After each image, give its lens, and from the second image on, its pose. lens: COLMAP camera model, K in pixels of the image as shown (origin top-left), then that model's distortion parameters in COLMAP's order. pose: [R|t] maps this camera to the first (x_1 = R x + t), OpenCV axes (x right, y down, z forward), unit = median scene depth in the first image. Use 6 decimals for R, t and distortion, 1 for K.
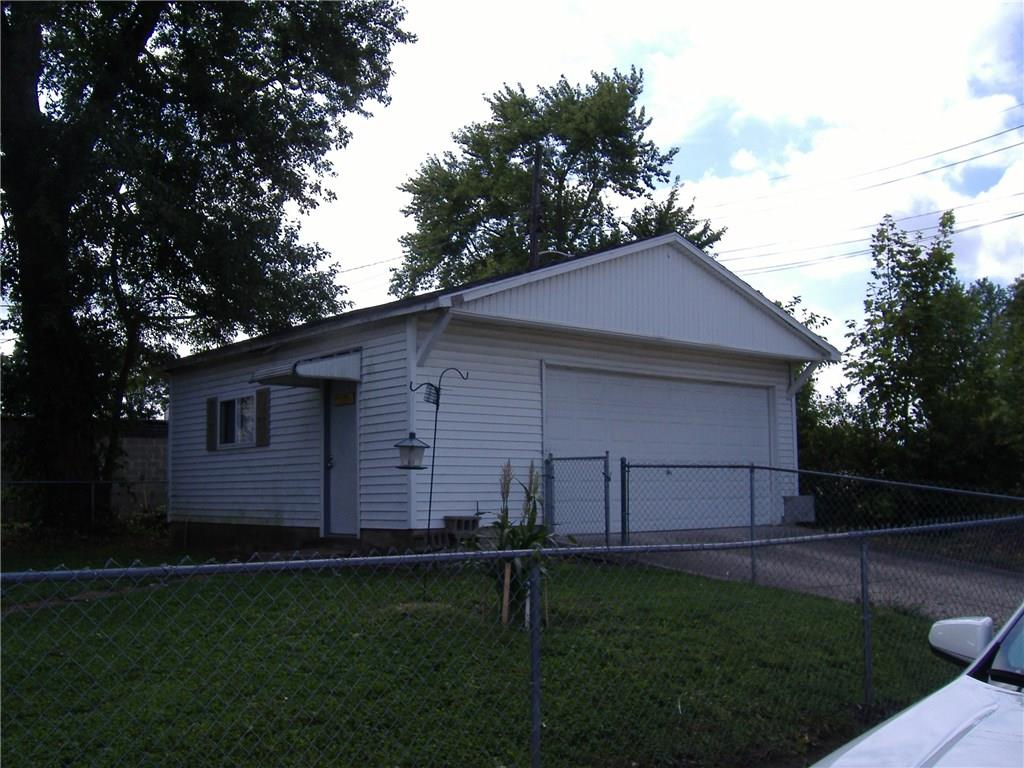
lens RADIAL K [[1057.2, 0, 512.0], [0, 1057.2, 384.0], [0, 0, 1]] dist [0.007484, 0.002581]
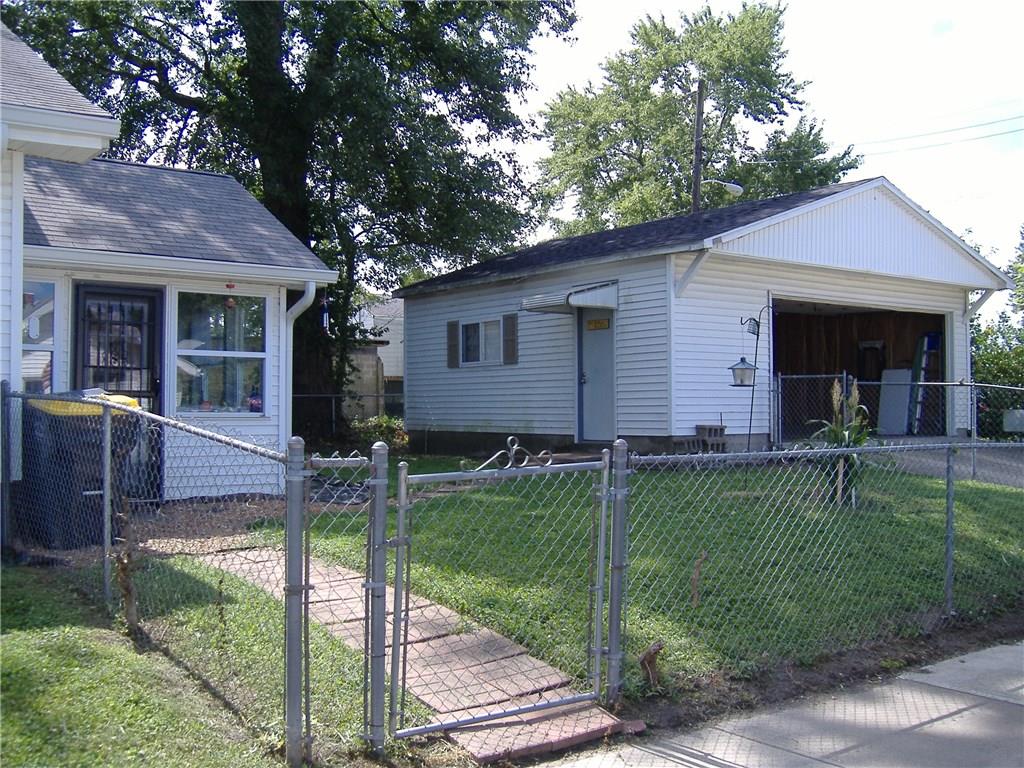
lens RADIAL K [[1115.5, 0, 512.0], [0, 1115.5, 384.0], [0, 0, 1]] dist [-0.017541, -0.032561]
pose [[0.999991, 0.000224, 0.004160, -0.227840], [-0.000579, 0.996328, 0.085615, -0.022124], [-0.004125, -0.085616, 0.996320, -0.192120]]
